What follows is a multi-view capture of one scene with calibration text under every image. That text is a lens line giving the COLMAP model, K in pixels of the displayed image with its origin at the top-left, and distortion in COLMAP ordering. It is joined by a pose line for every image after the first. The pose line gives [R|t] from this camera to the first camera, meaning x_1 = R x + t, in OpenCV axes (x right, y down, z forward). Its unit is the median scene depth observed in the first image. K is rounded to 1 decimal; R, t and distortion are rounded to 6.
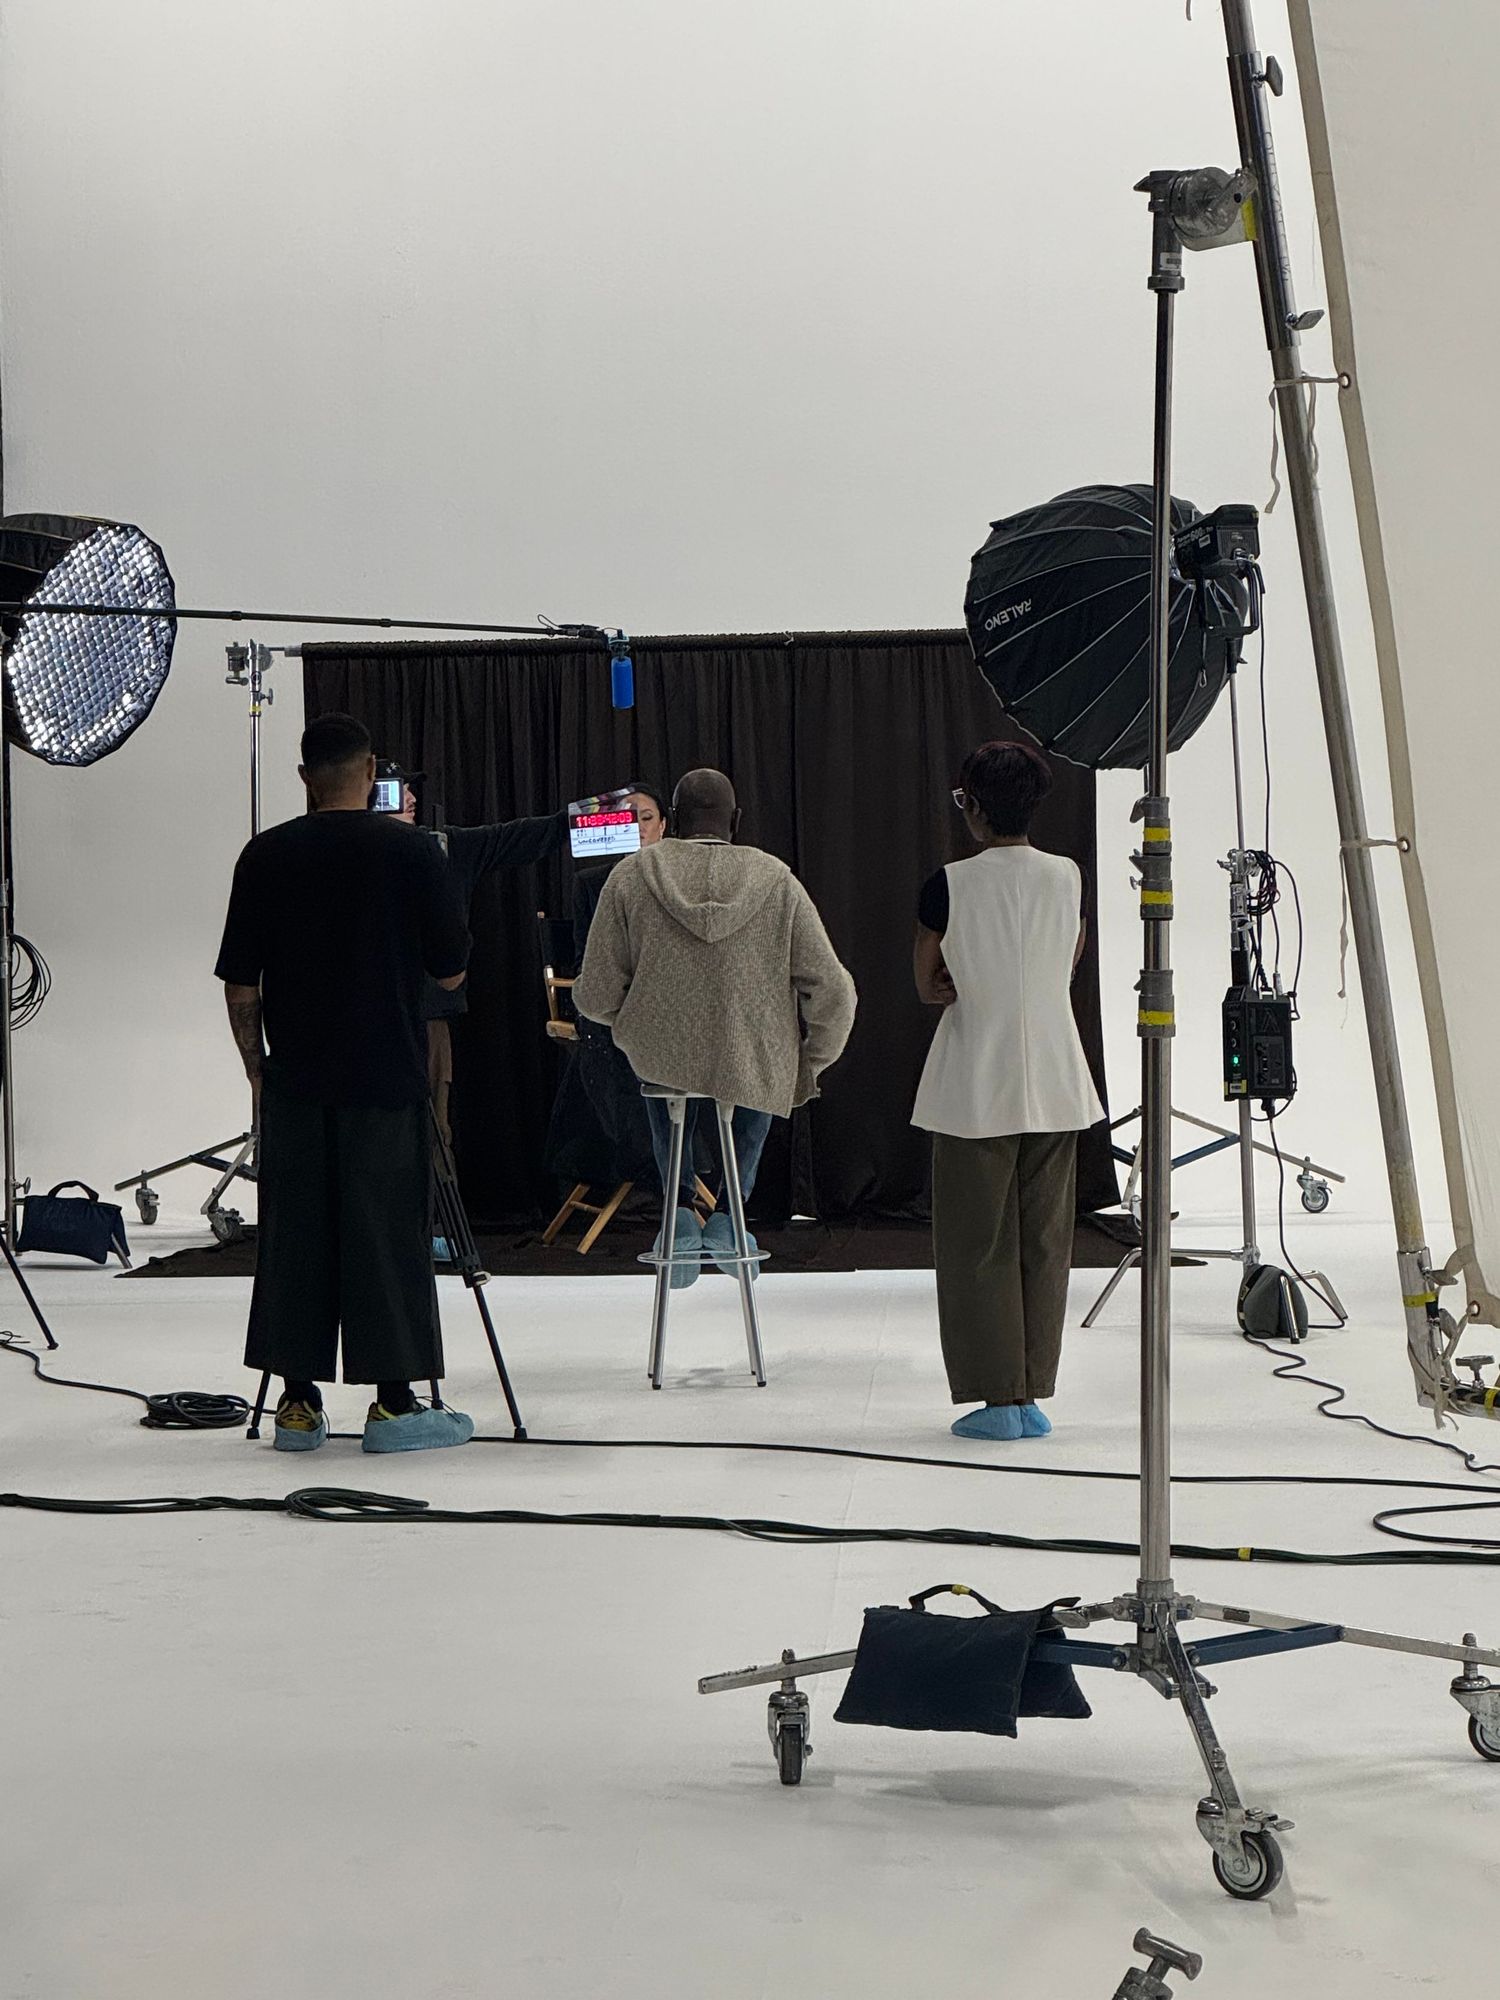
lens RADIAL K [[5301.7, 0, 750.1], [0, 5301.7, 1000.2], [0, 0, 1]] dist [-0.030617, 0.000000]
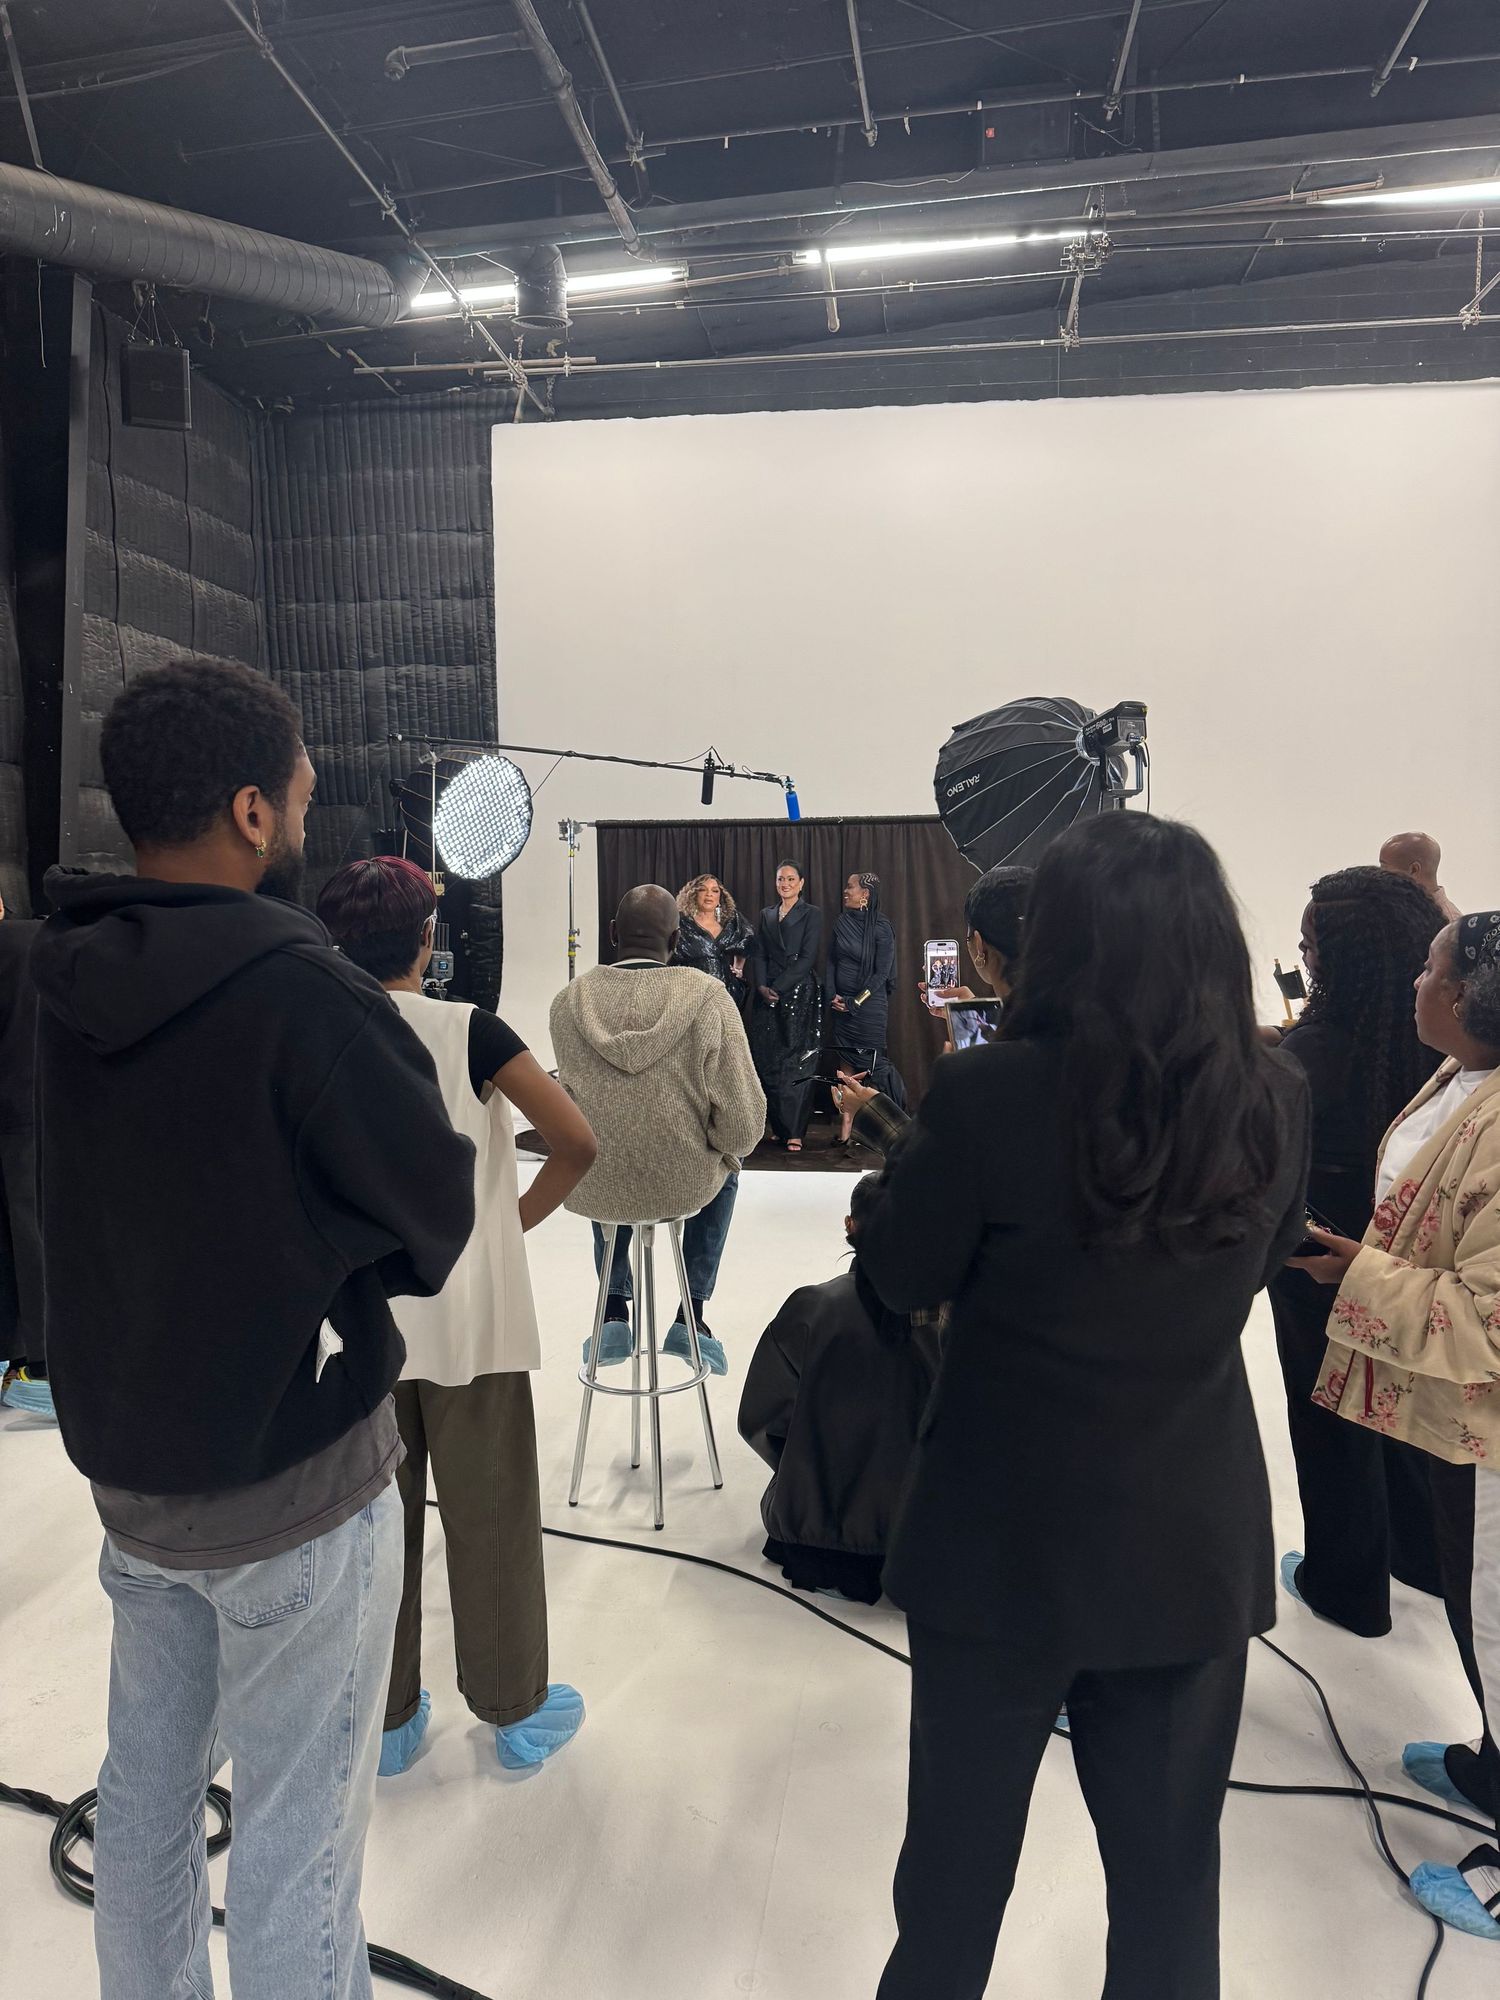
lens RADIAL K [[1397.2, 0, 749.3], [0, 1397.2, 1000.0], [0, 0, 1]] dist [0.000766, 0.000032]
pose [[0.996067, 0.022661, -0.085652, 0.019822], [-0.019589, 0.999140, 0.036540, -0.021258], [0.086407, -0.034718, 0.995655, 0.503339]]
